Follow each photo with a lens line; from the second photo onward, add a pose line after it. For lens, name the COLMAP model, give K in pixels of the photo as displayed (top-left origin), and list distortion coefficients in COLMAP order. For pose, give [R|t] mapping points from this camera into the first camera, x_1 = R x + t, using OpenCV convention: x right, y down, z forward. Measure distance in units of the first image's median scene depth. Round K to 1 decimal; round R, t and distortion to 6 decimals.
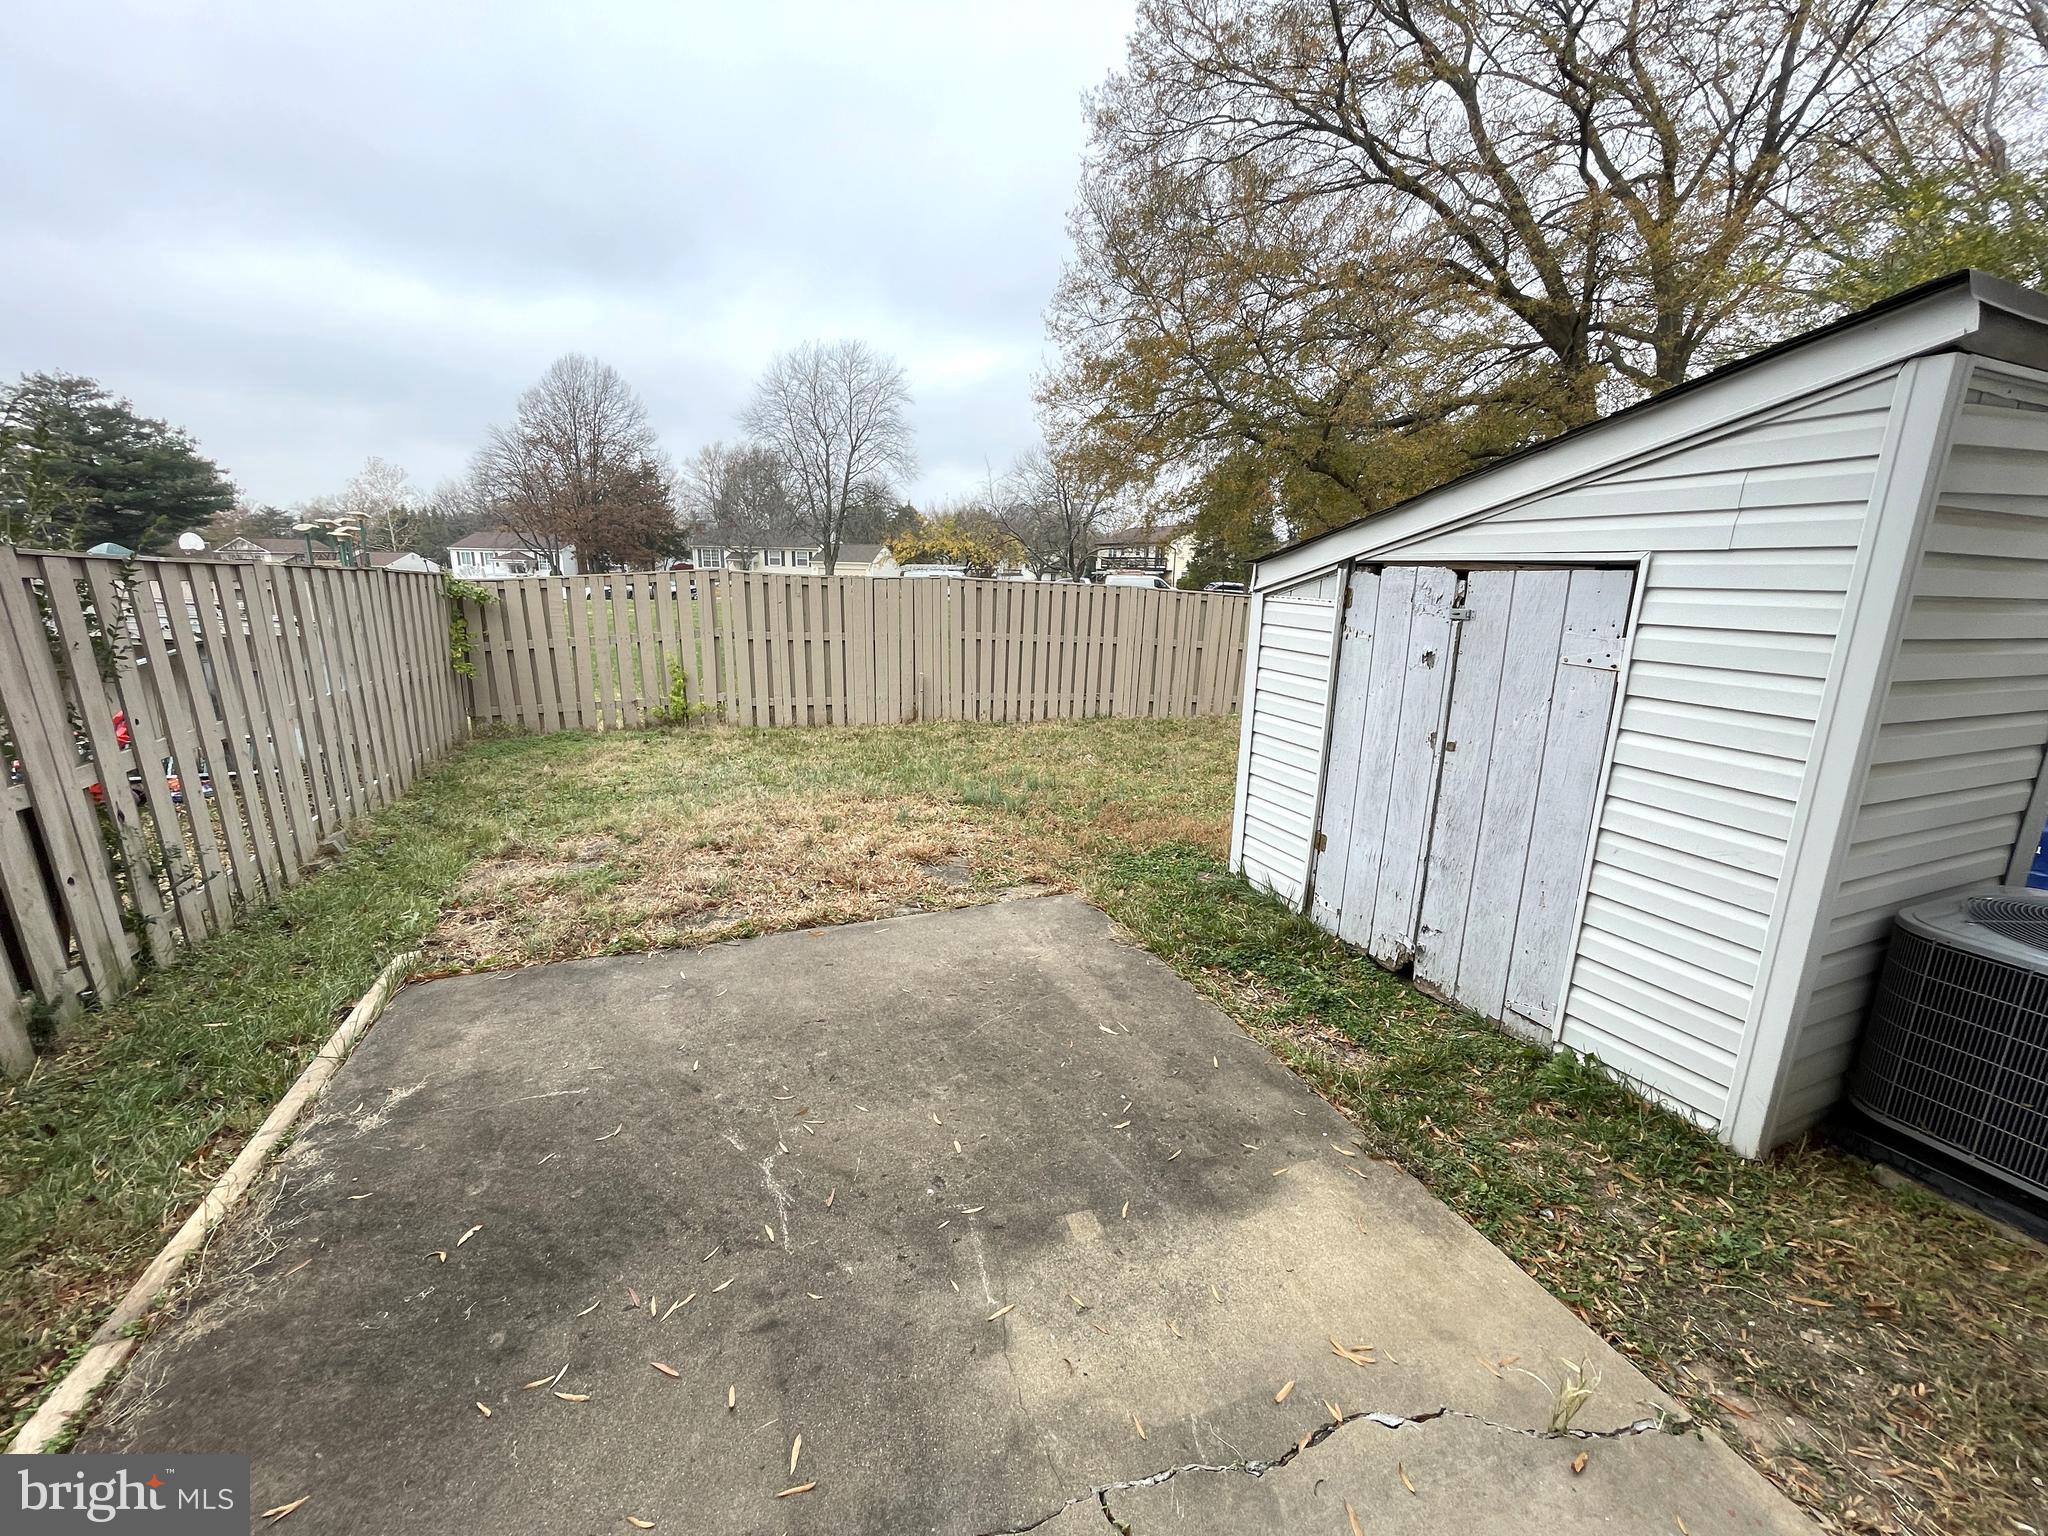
lens RADIAL K [[821.8, 0, 1024.9], [0, 821.8, 770.8], [0, 0, 1]] dist [-0.001717, -0.000299]
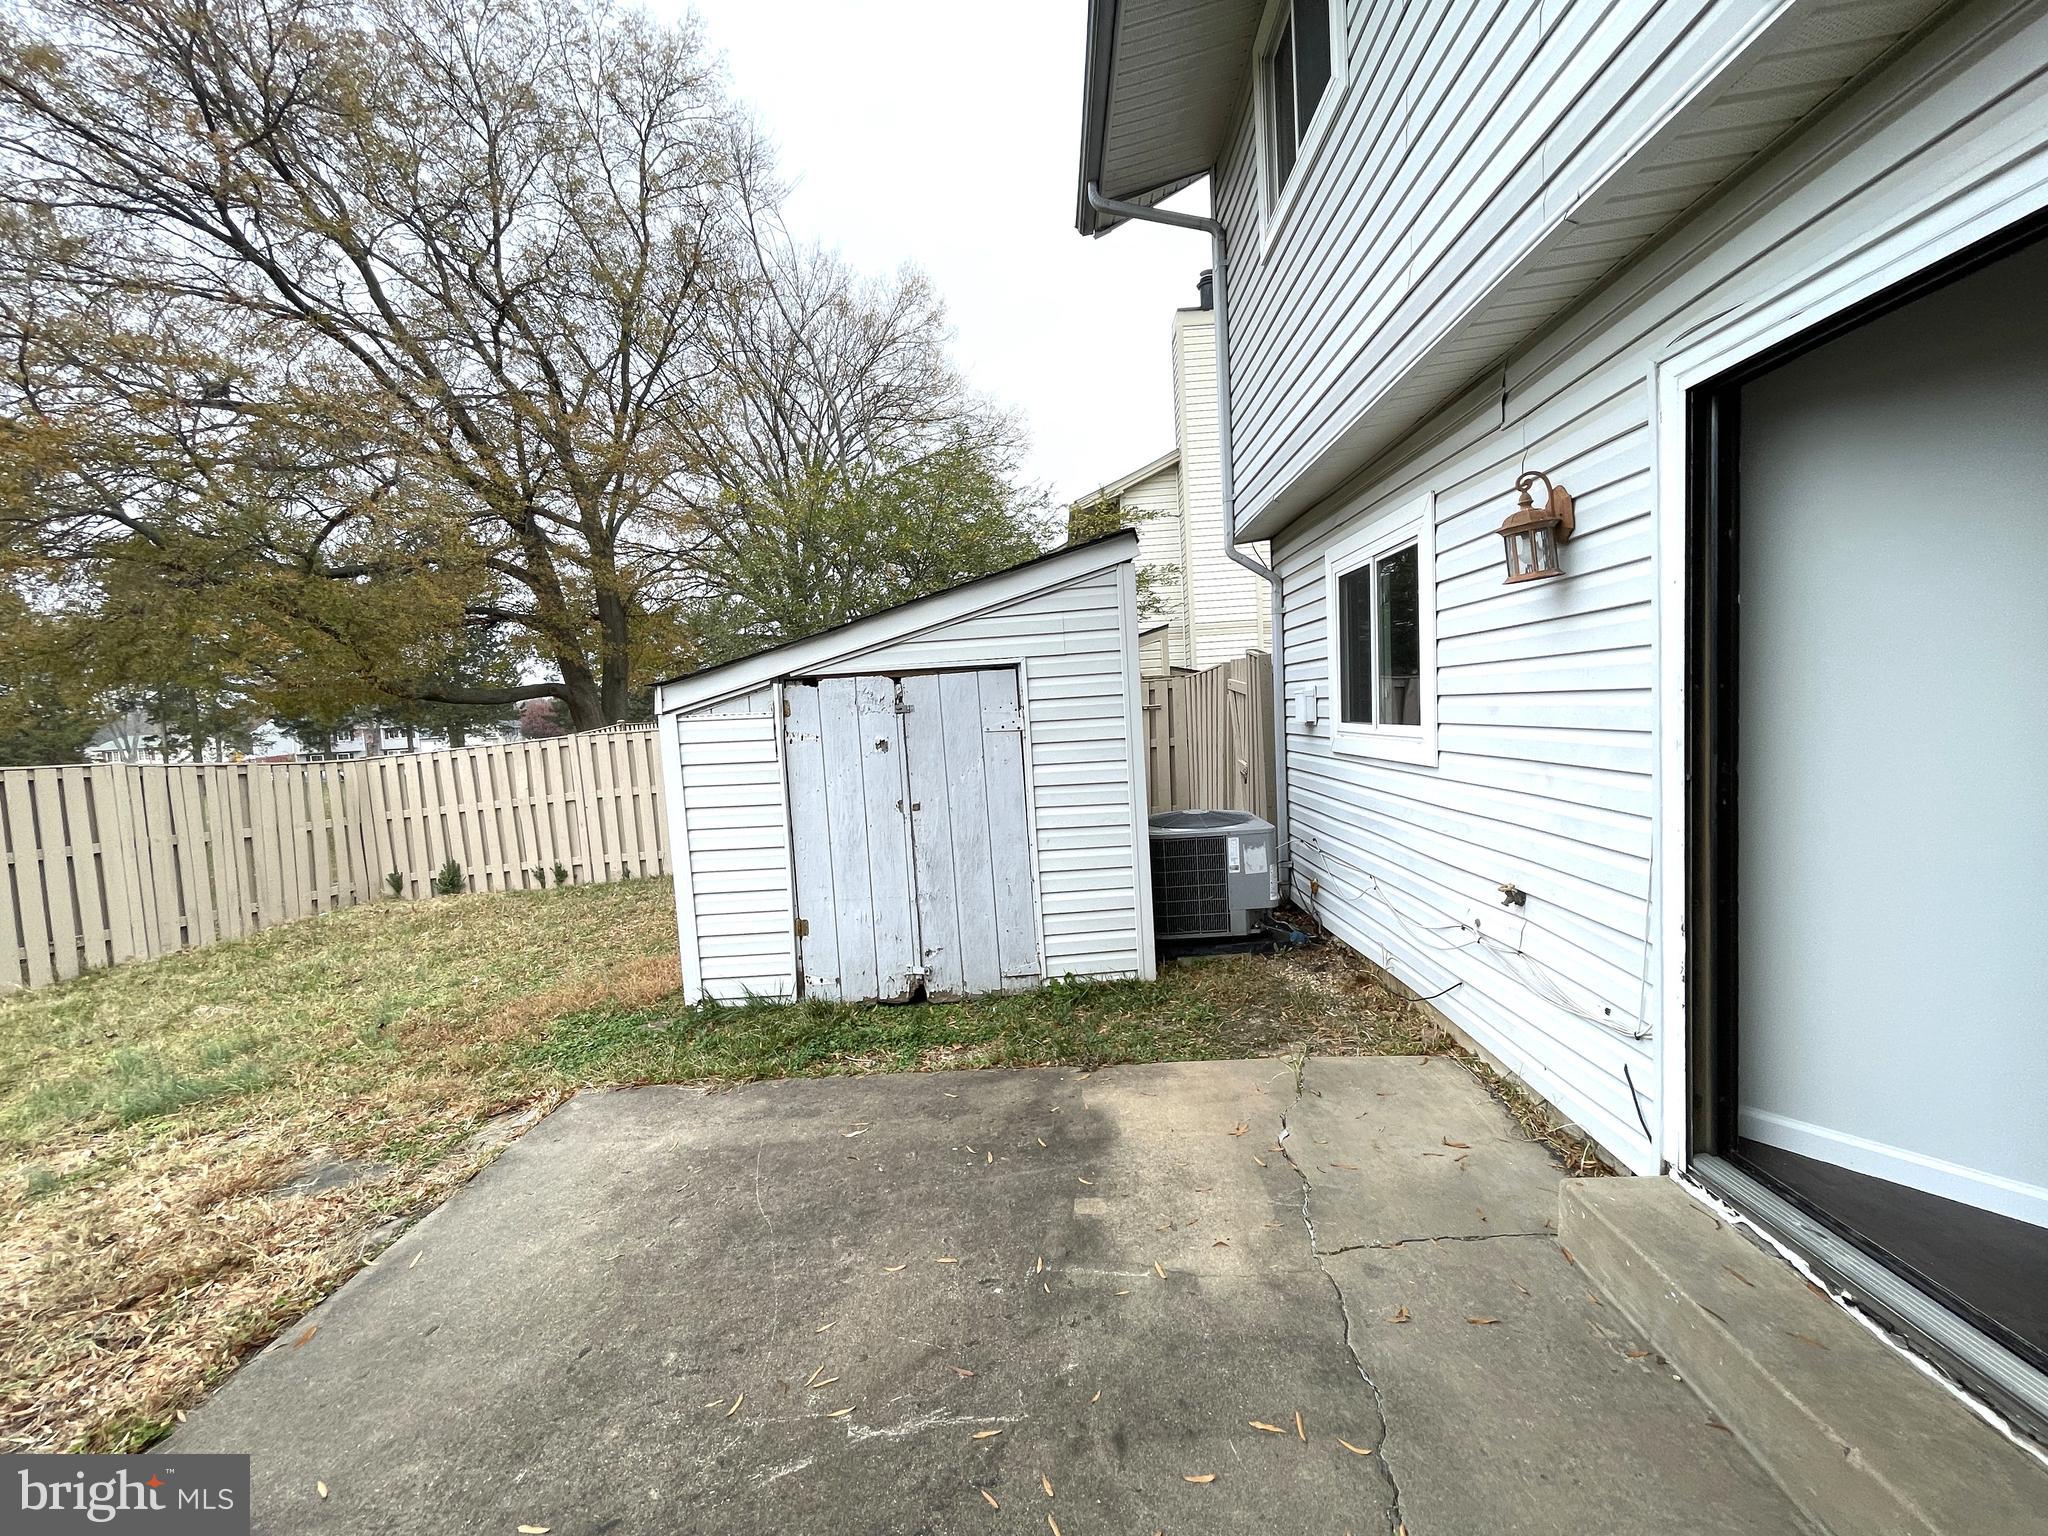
lens RADIAL K [[821.8, 0, 1024.6], [0, 821.8, 764.0], [0, 0, 1]] dist [-0.001717, -0.000299]
pose [[0.392267, -0.103905, 0.913964, -0.595111], [0.283694, 0.958830, -0.012754, -0.028720], [-0.875011, 0.264289, 0.405595, 0.288201]]
